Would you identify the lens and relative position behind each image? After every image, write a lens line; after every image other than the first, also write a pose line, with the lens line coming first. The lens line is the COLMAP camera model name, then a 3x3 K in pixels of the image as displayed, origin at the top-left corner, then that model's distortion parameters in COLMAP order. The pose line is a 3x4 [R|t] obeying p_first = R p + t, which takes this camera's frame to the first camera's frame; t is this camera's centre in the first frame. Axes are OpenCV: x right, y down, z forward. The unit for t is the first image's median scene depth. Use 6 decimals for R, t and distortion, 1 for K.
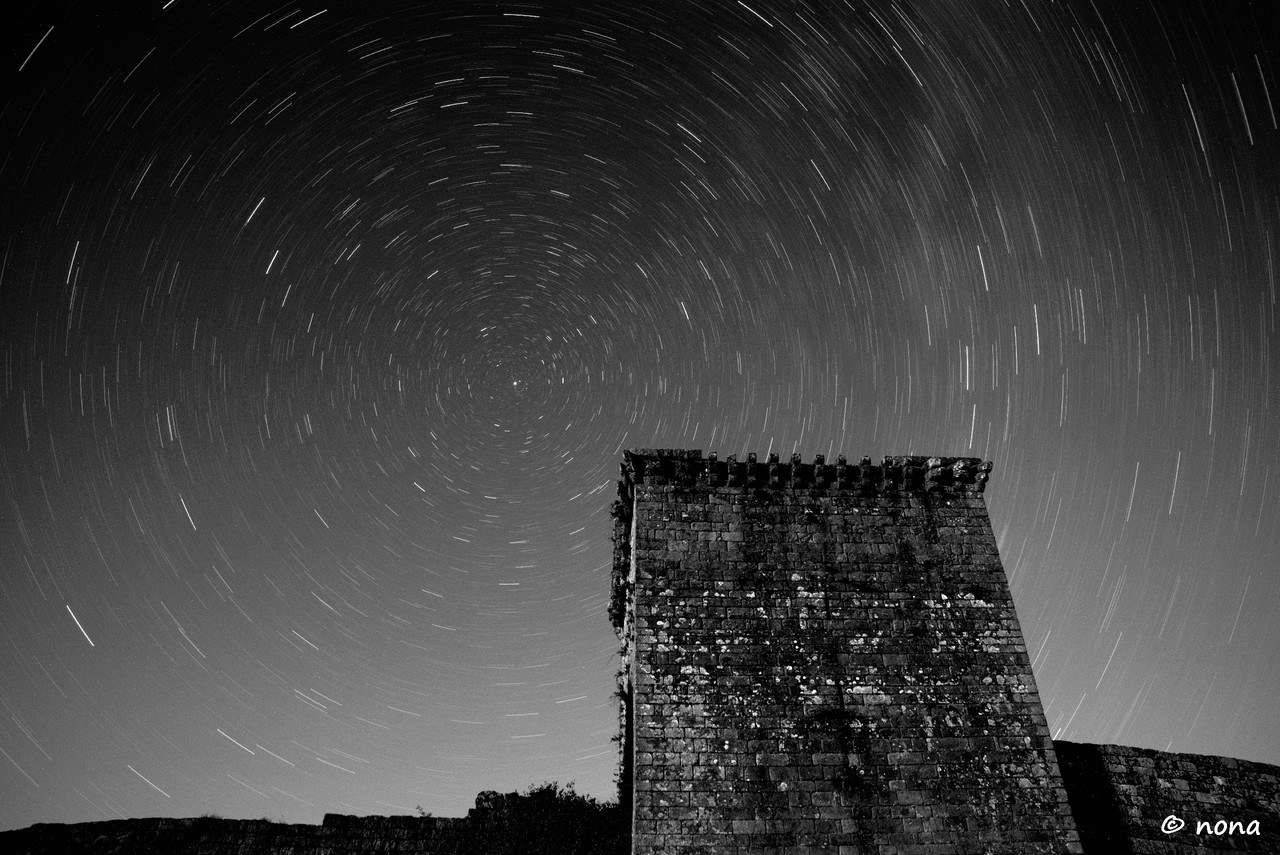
lens RADIAL K [[894.8, 0, 643.3], [0, 894.8, 417.8], [0, 0, 1]] dist [-0.164168, 0.145591]
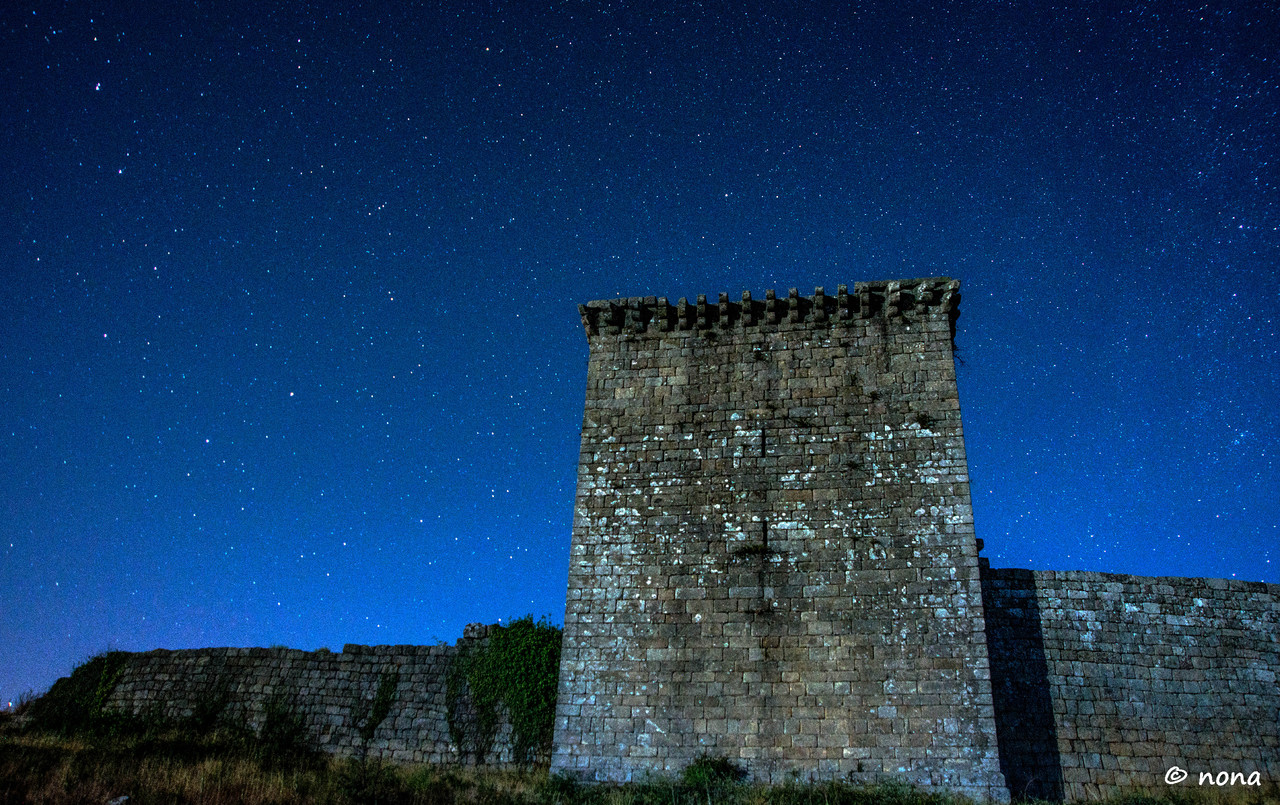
lens RADIAL K [[934.9, 0, 647.7], [0, 934.9, 383.1], [0, 0, 1]] dist [-0.163464, 0.141058]
pose [[0.965257, -0.076649, -0.249806, 0.368905], [0.116806, 0.981745, 0.150108, -0.032285], [0.233740, -0.174071, 0.956590, -0.042739]]
